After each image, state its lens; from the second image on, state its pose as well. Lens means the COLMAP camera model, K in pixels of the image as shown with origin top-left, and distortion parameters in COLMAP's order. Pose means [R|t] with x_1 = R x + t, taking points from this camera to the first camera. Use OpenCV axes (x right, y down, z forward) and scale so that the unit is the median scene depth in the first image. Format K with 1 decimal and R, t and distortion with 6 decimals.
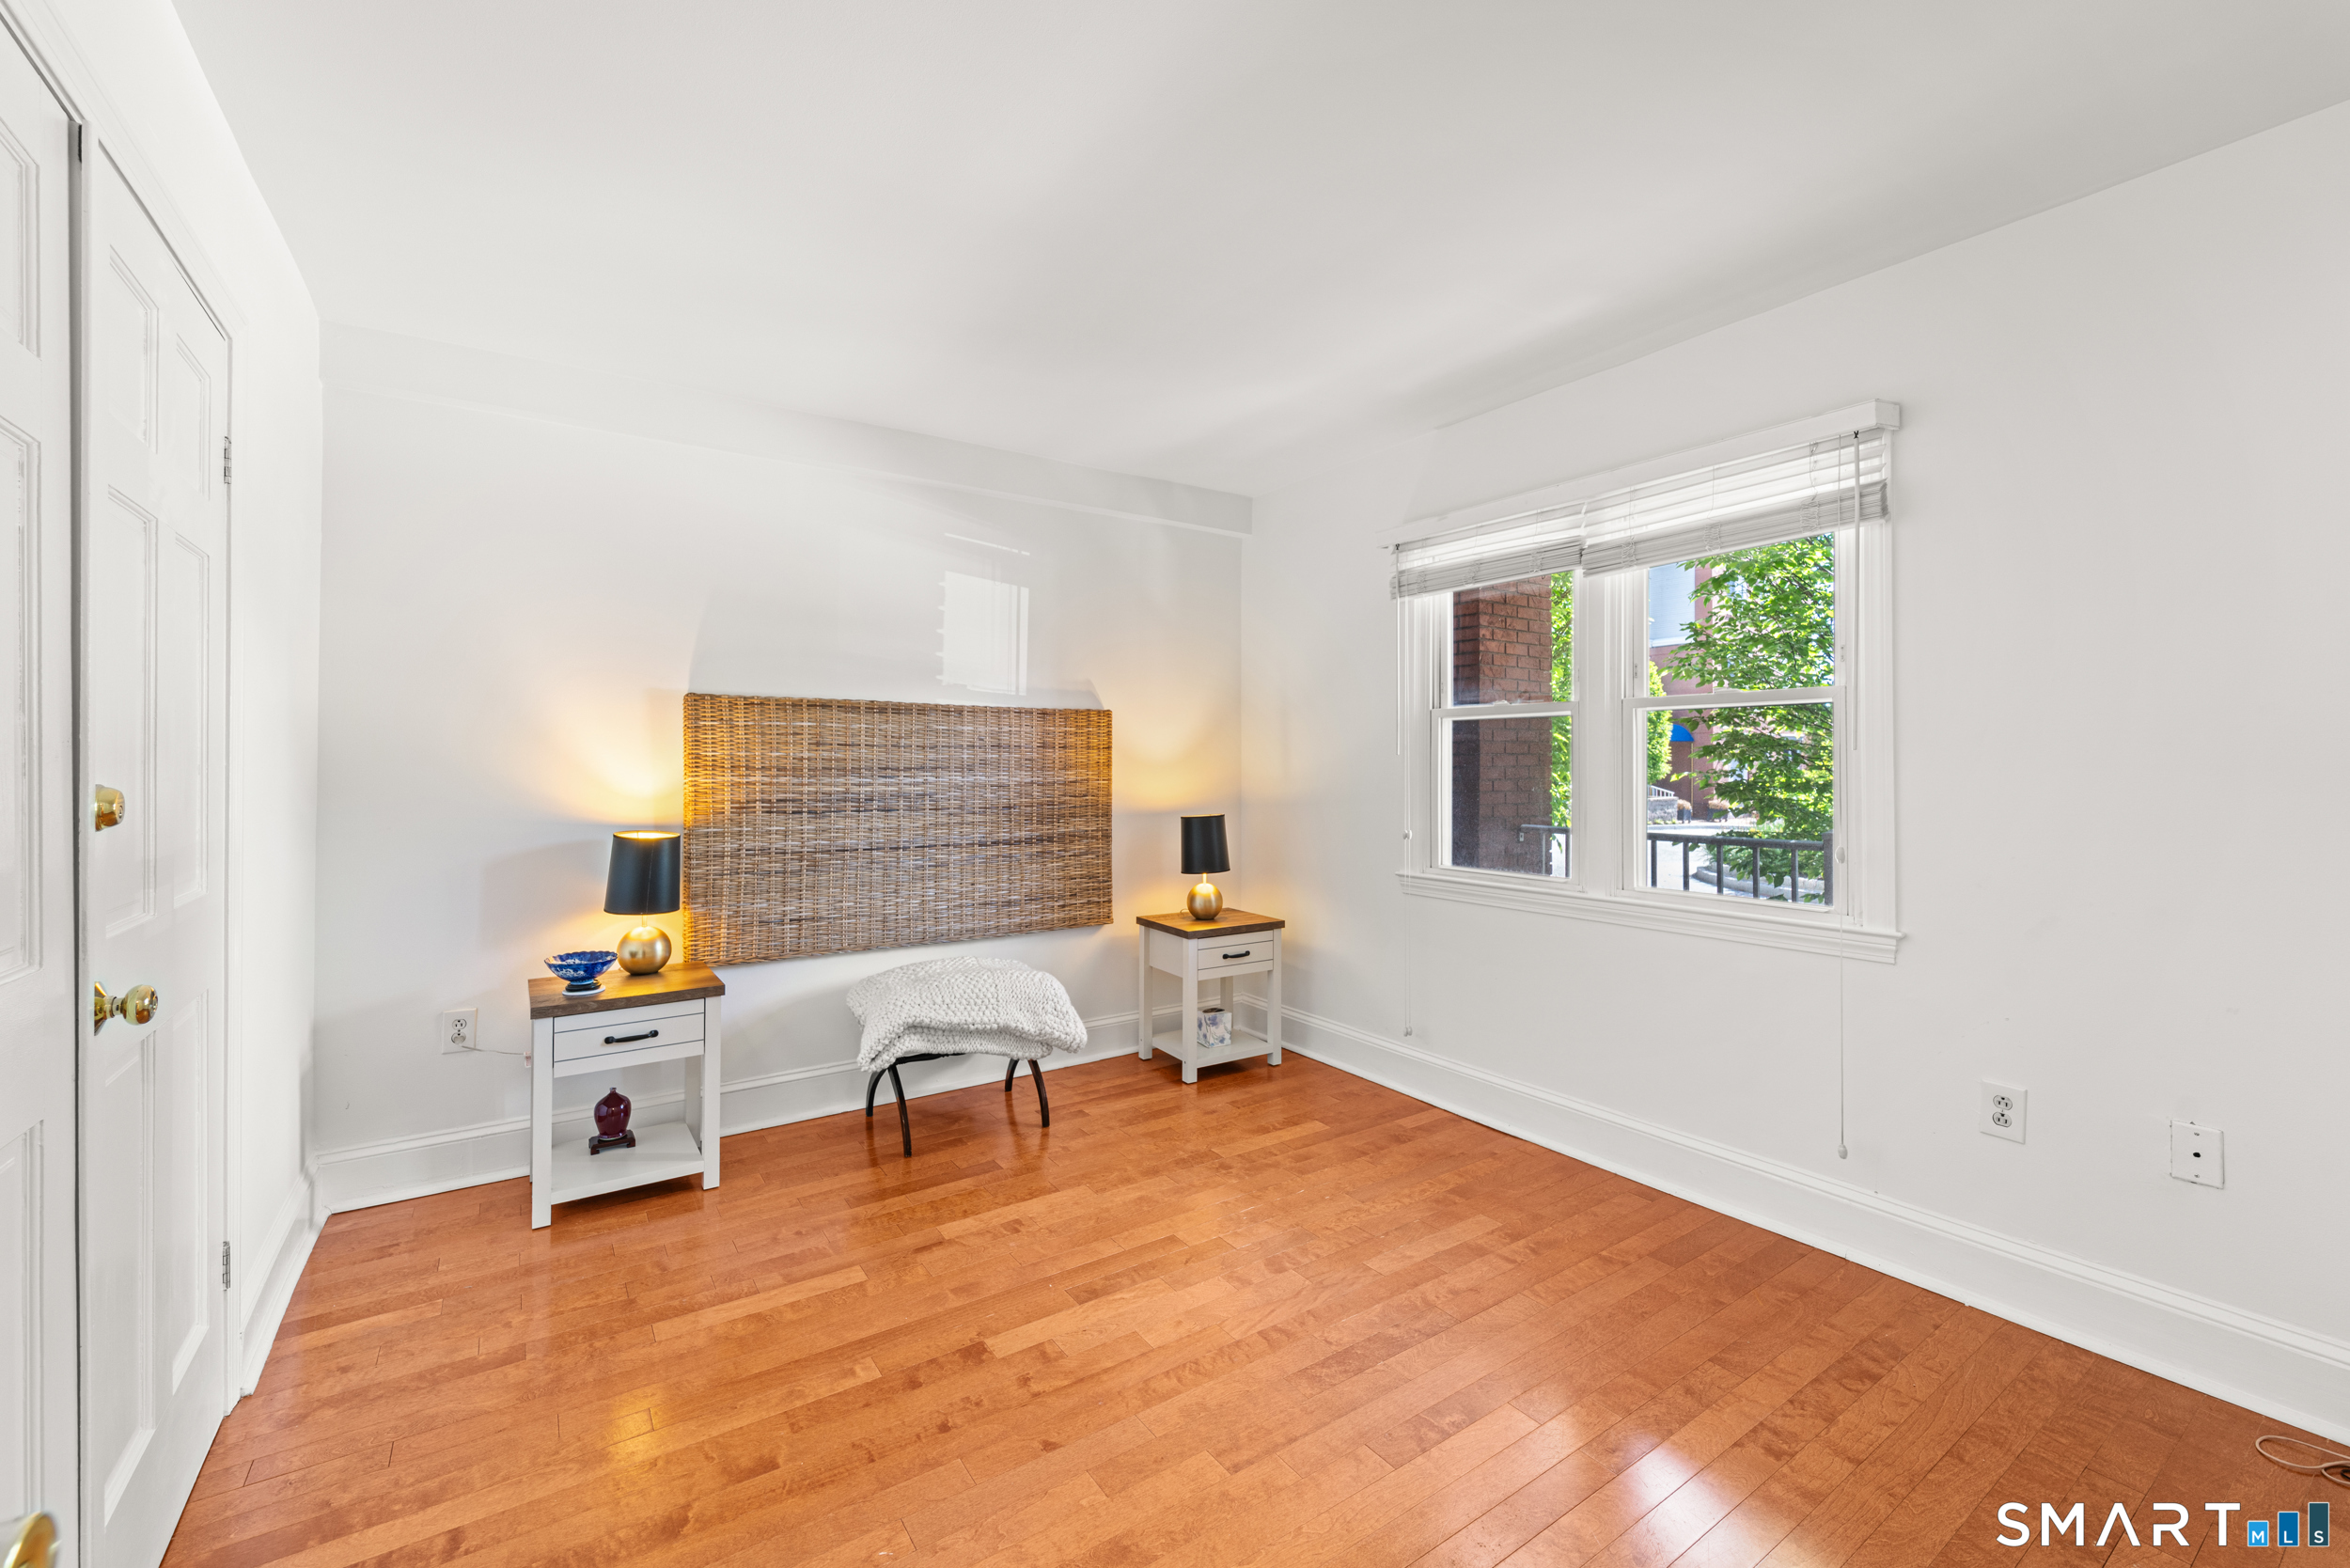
lens RADIAL K [[941.1, 0, 1166.5], [0, 941.1, 774.9], [0, 0, 1]] dist [-0.000841, -0.000348]
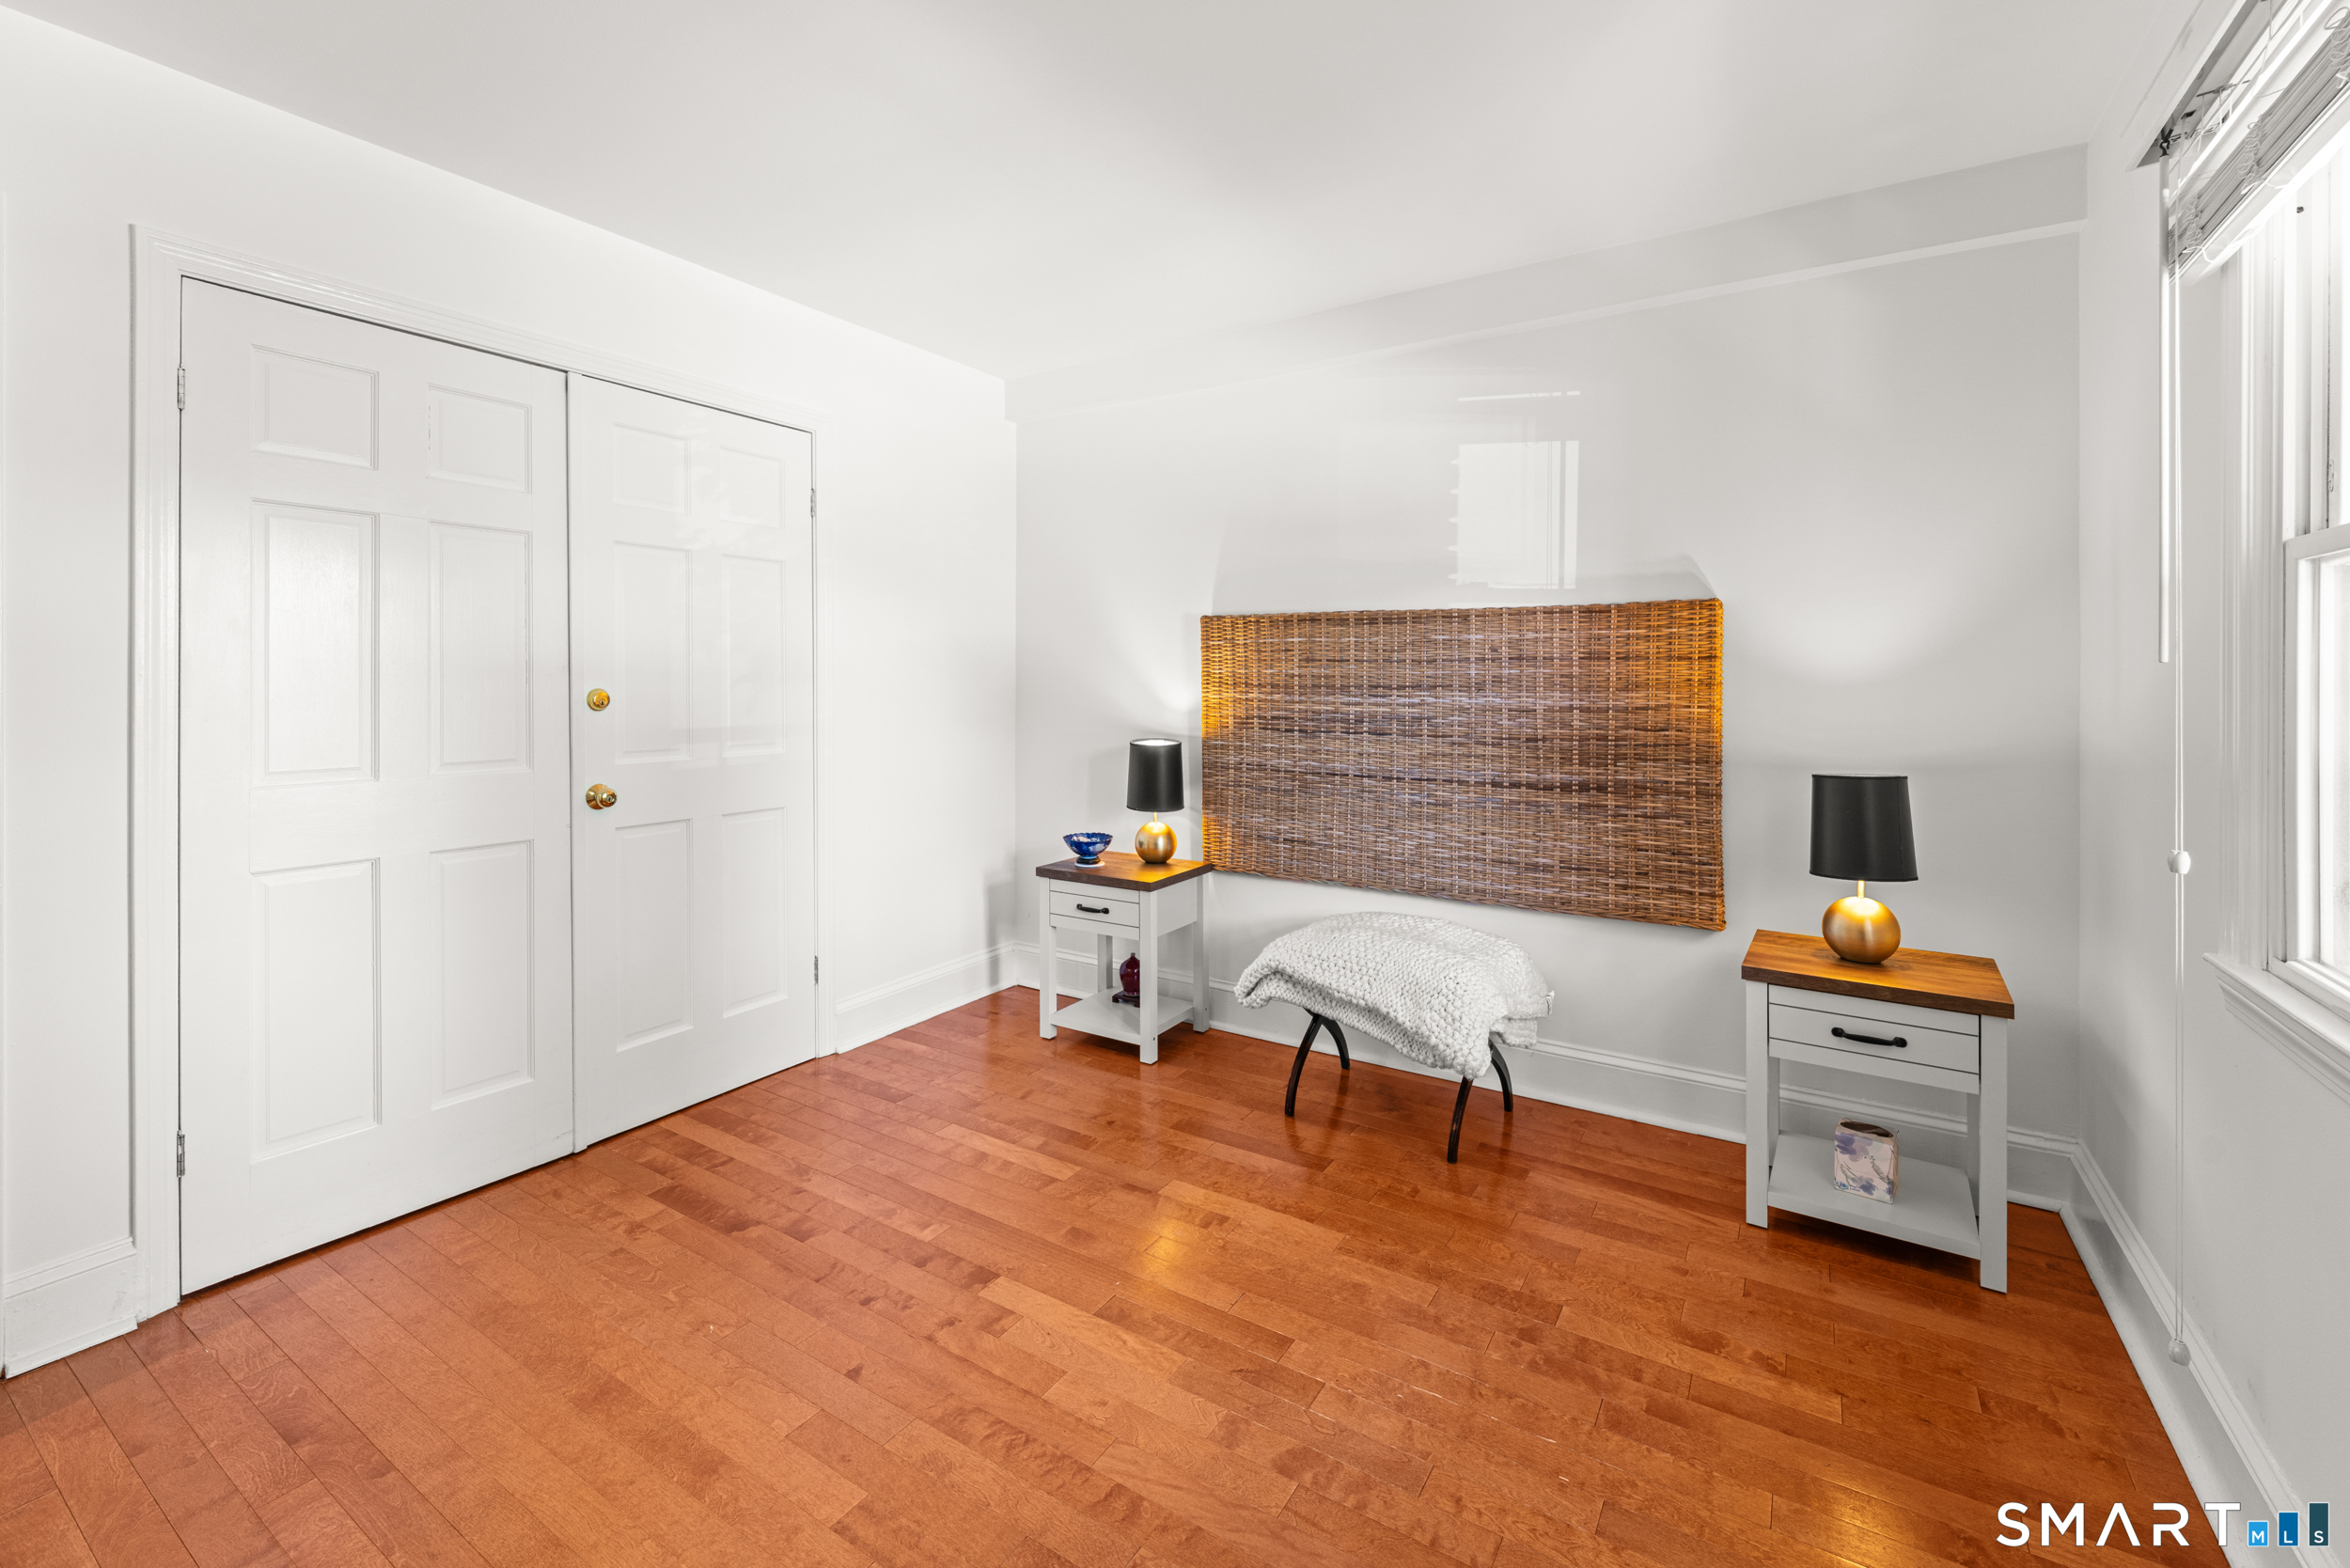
lens RADIAL K [[997.7, 0, 1172.9], [0, 997.7, 695.4], [0, 0, 1]] dist [-0.001785, -0.000105]
pose [[0.397288, 0.014023, -0.917587, 0.476777], [-0.014914, 0.999850, 0.008822, -0.003836], [0.917573, 0.010180, 0.397437, 0.442544]]
